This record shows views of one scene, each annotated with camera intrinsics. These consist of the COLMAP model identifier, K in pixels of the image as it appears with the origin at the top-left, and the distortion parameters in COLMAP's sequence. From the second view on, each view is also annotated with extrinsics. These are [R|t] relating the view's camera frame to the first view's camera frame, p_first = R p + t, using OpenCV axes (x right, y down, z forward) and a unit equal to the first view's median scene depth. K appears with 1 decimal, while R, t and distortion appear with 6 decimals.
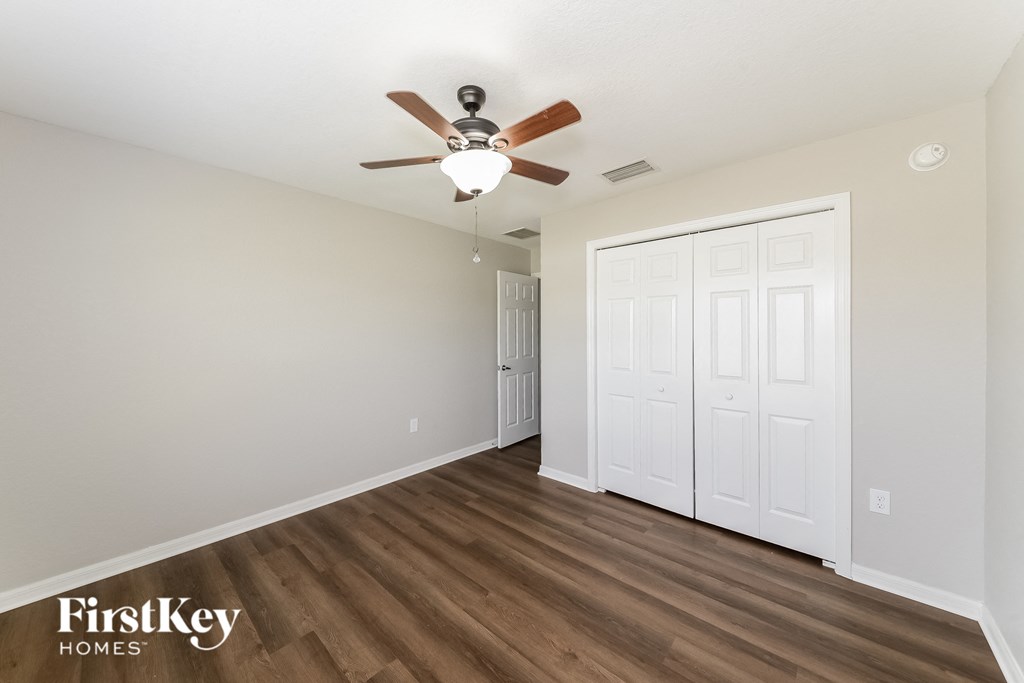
lens RADIAL K [[370.8, 0, 512.3], [0, 370.8, 329.4], [0, 0, 1]] dist [-0.030024, -0.000157]
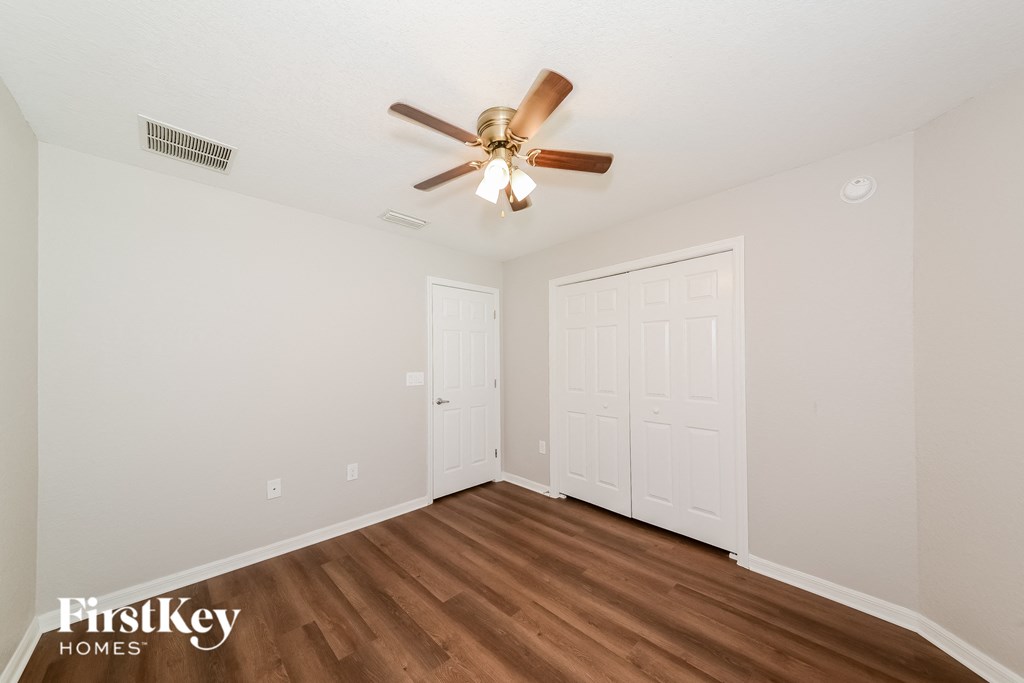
lens RADIAL K [[371.6, 0, 512.0], [0, 371.6, 341.5], [0, 0, 1]] dist [0.000186, 0.000045]
pose [[0.996884, -0.020933, -0.076051, 0.195499], [0.017990, 0.999070, -0.039184, -0.000263], [0.076800, 0.037694, 0.996334, -0.191758]]
